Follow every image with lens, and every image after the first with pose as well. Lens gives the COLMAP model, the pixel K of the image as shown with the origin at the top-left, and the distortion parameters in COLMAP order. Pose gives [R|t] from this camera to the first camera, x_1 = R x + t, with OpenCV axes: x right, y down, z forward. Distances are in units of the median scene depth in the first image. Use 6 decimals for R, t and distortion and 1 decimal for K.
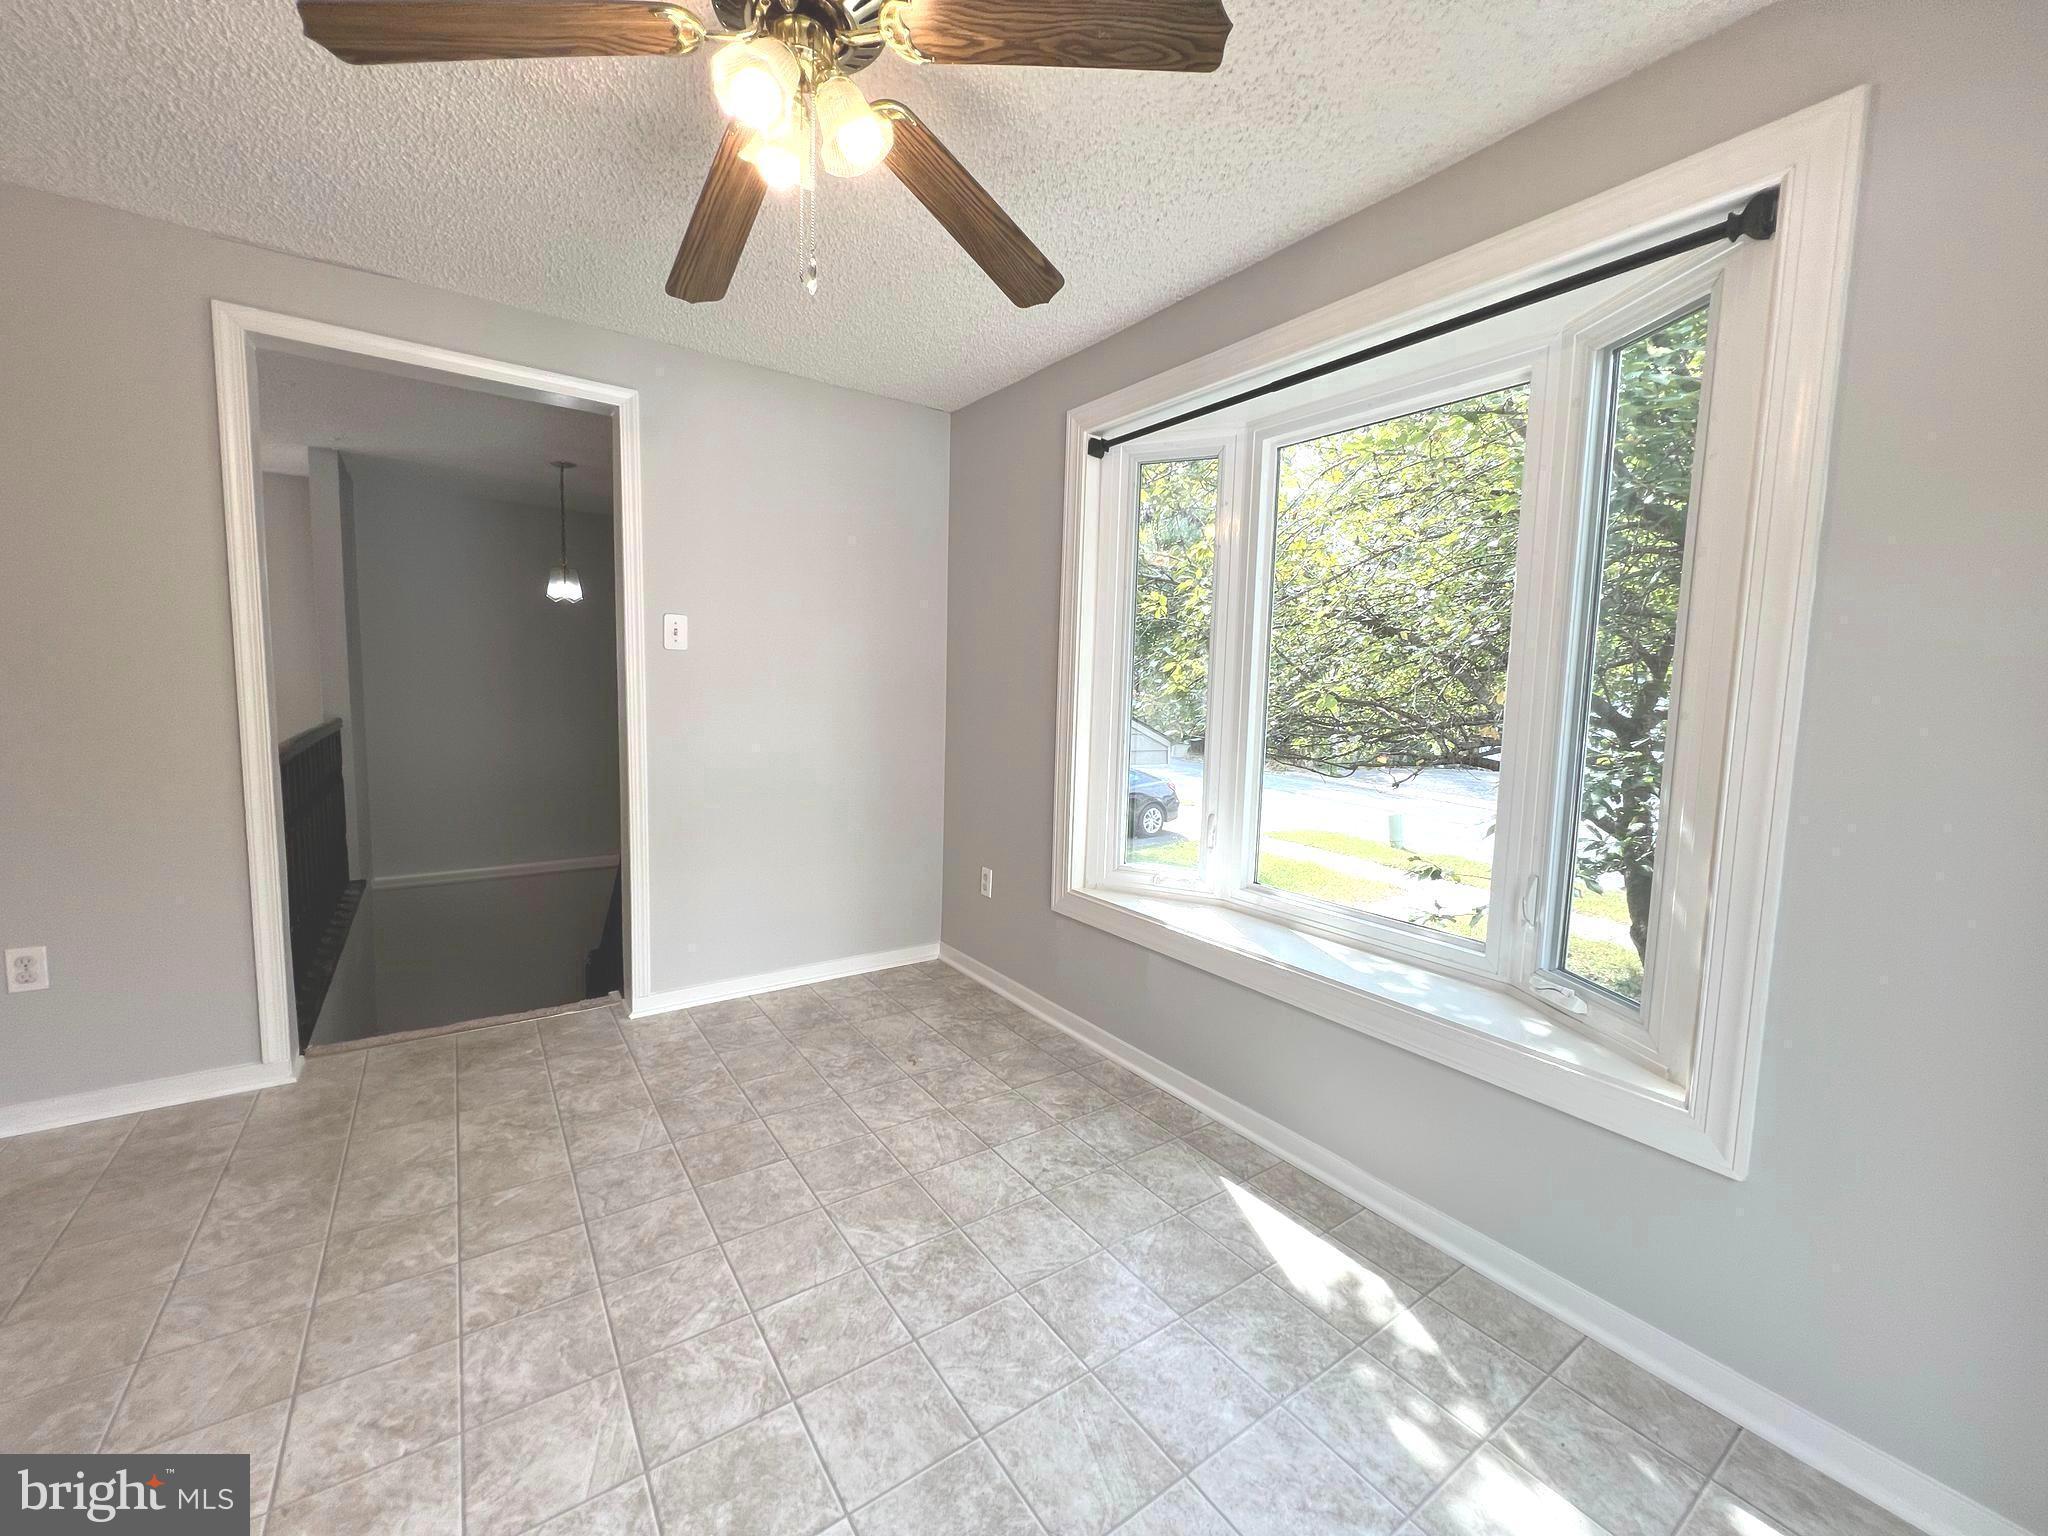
lens RADIAL K [[820.0, 0, 1024.0], [0, 820.0, 764.2], [0, 0, 1]] dist [-0.001564, 0.000449]
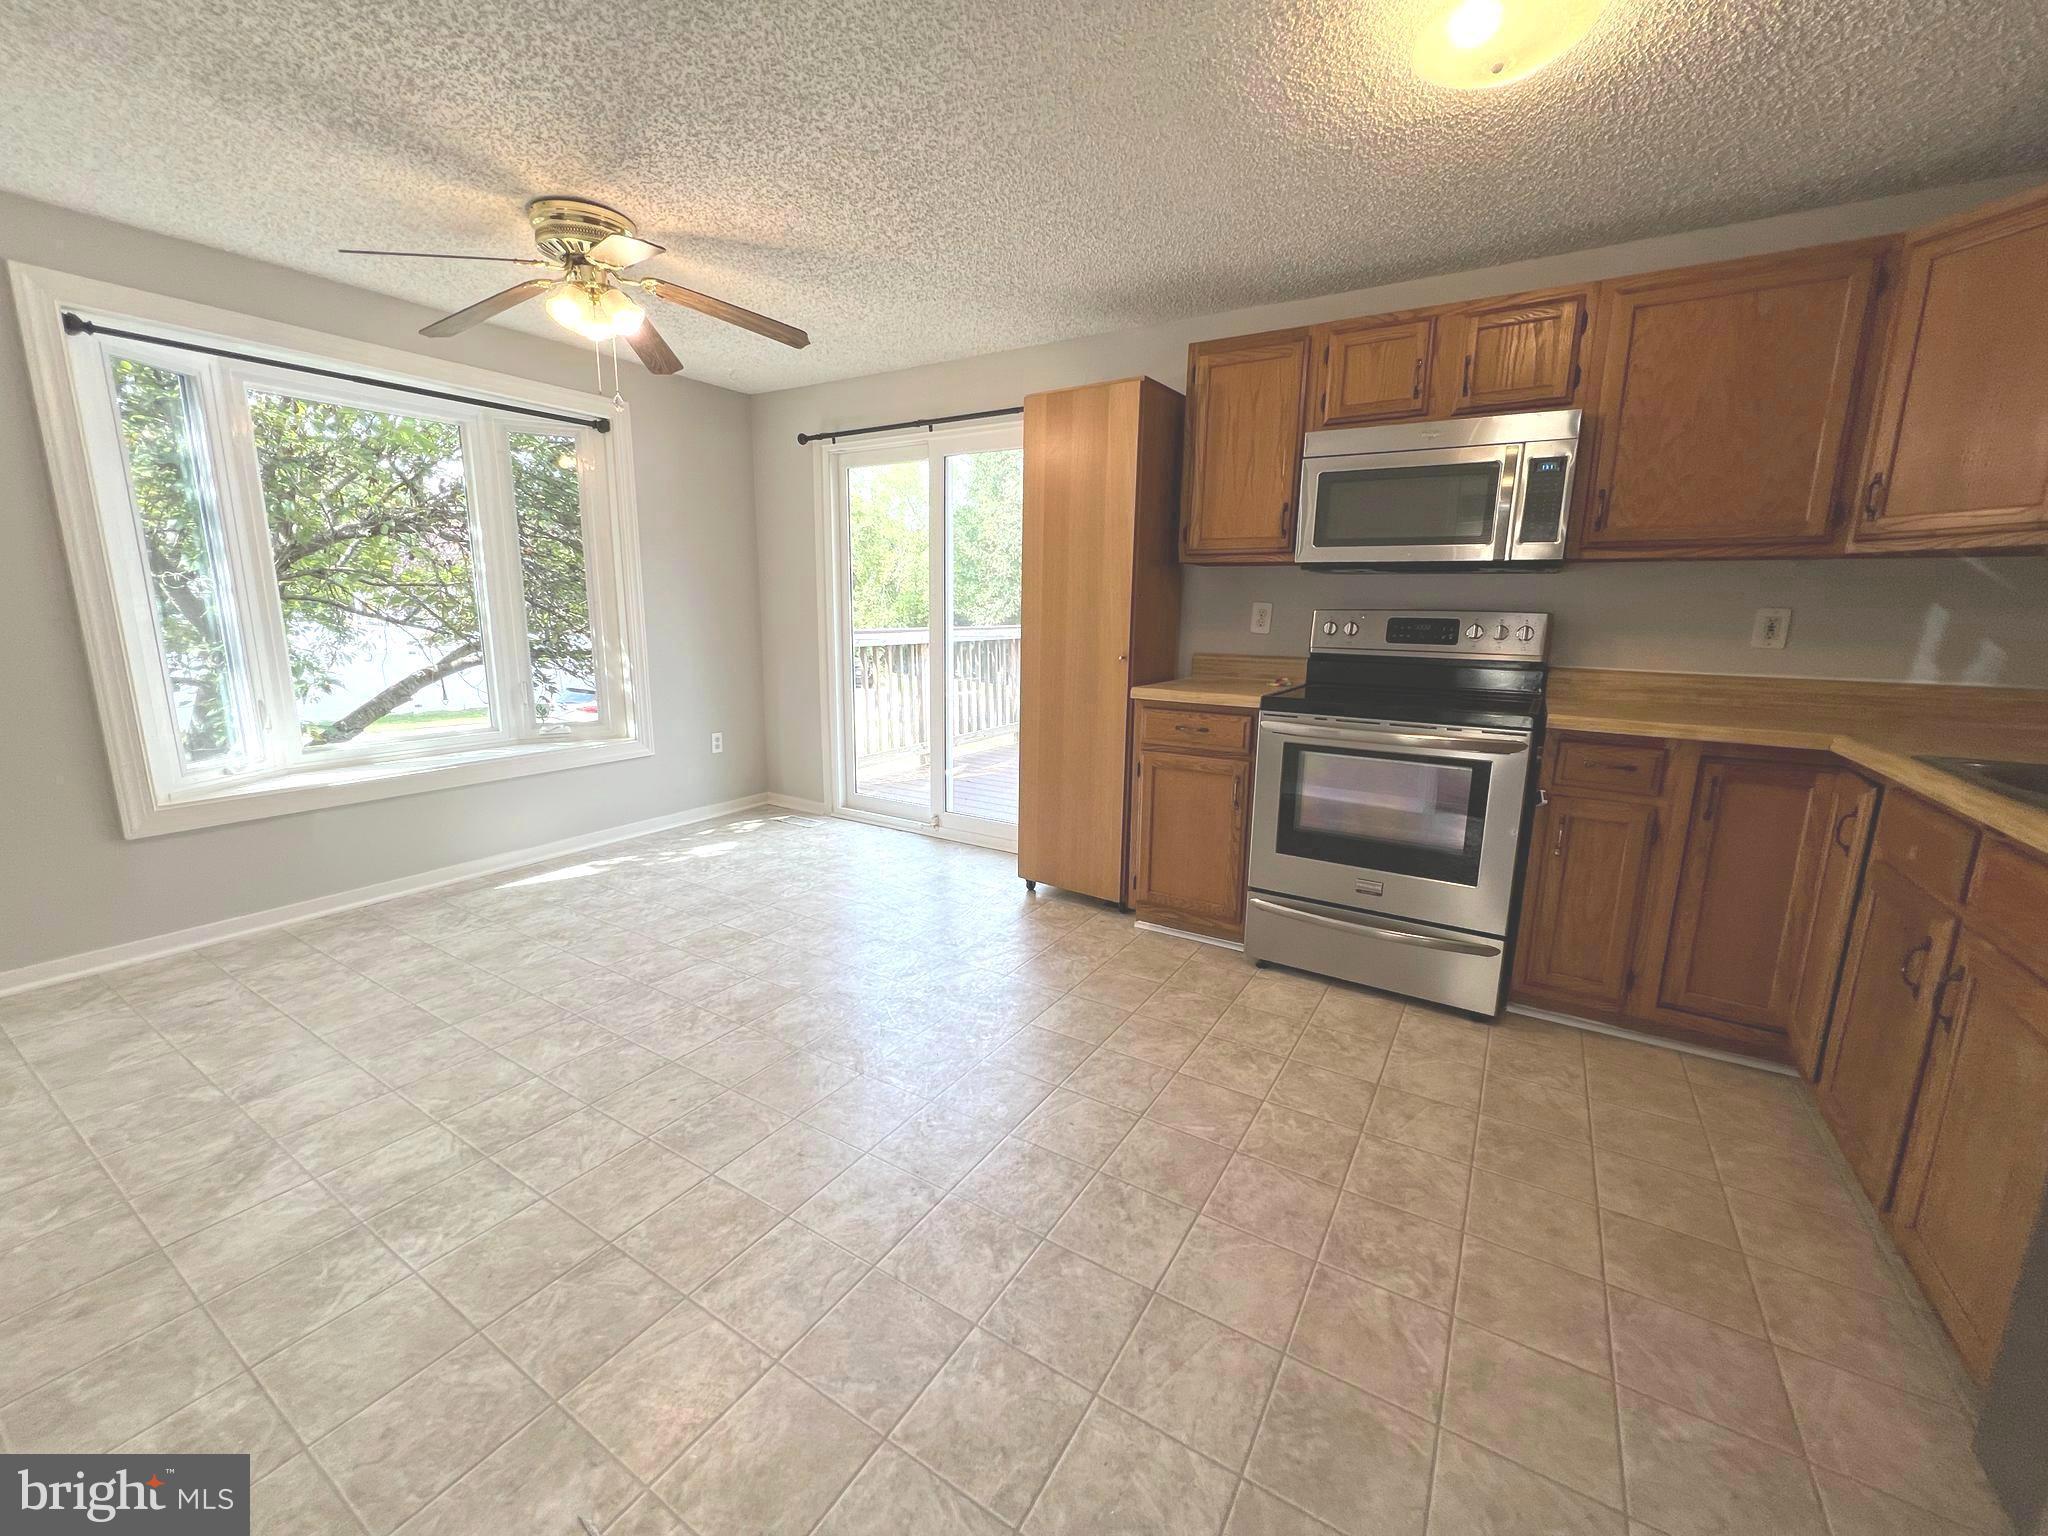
lens RADIAL K [[815.3, 0, 1024.0], [0, 815.3, 768.0], [0, 0, 1]] dist [-0.002668, -0.000261]
pose [[-0.393765, -0.212849, 0.894228, -1.693277], [0.064274, 0.964065, 0.257775, -0.100795], [-0.916961, 0.158978, -0.365935, 0.593883]]
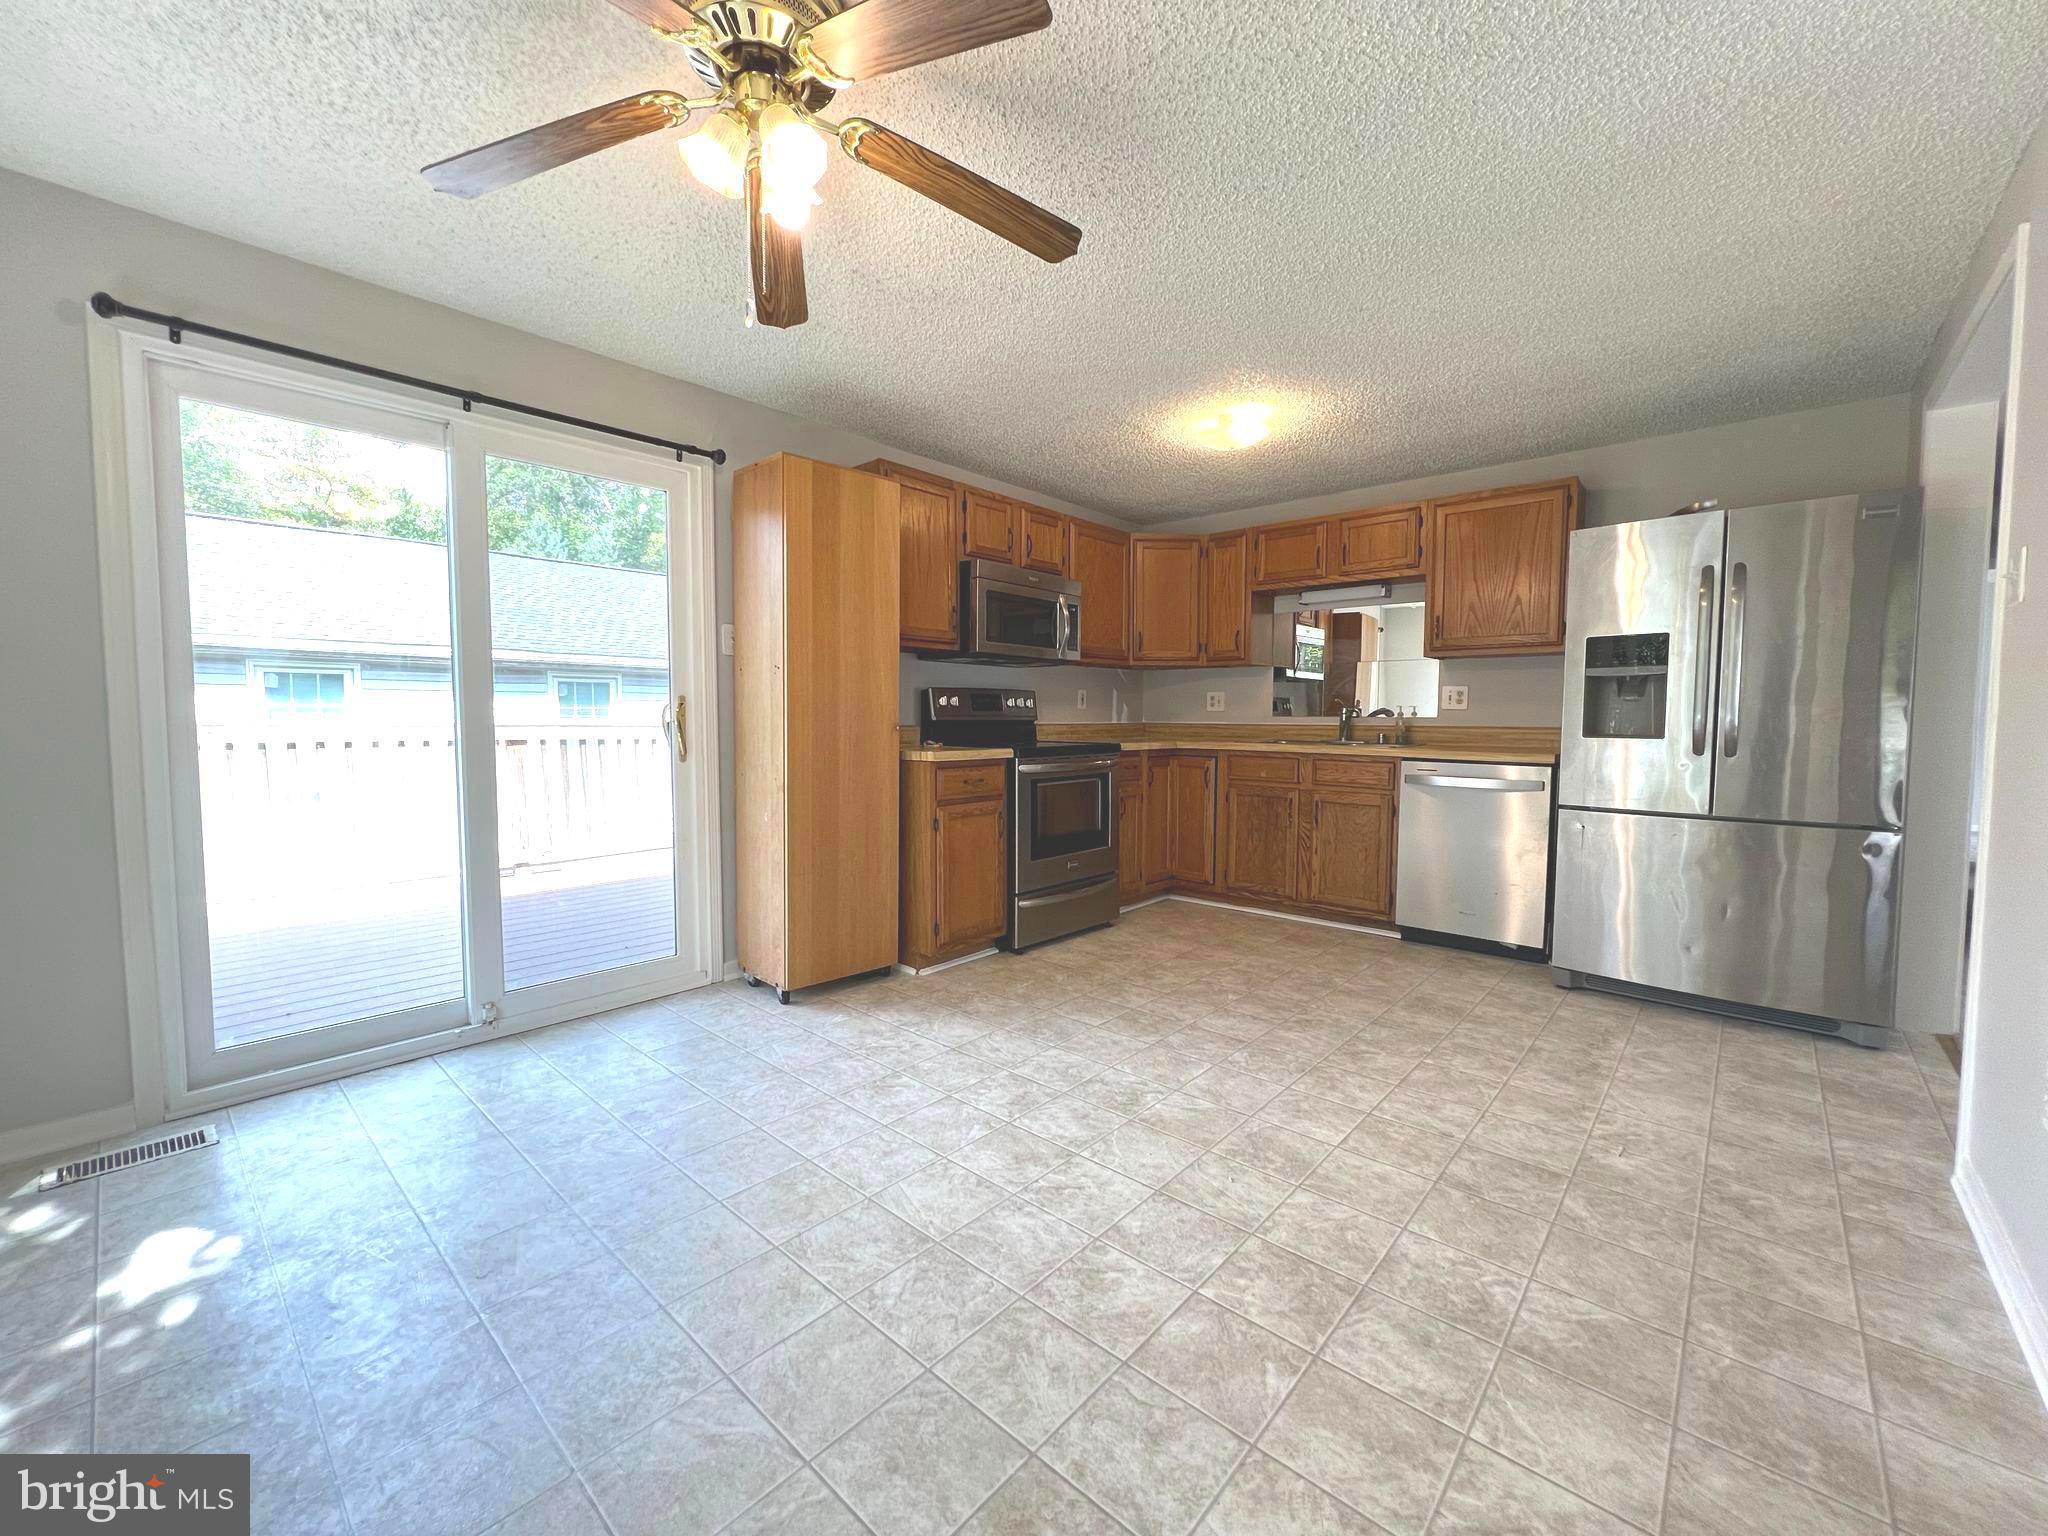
lens RADIAL K [[820.0, 0, 1024.0], [0, 820.0, 764.2], [0, 0, 1]] dist [-0.001564, 0.000449]
pose [[-0.973086, -0.018937, -0.229664, -0.240902], [-0.054301, 0.987397, 0.148657, -0.080444], [0.223954, 0.157127, -0.961850, 1.478427]]
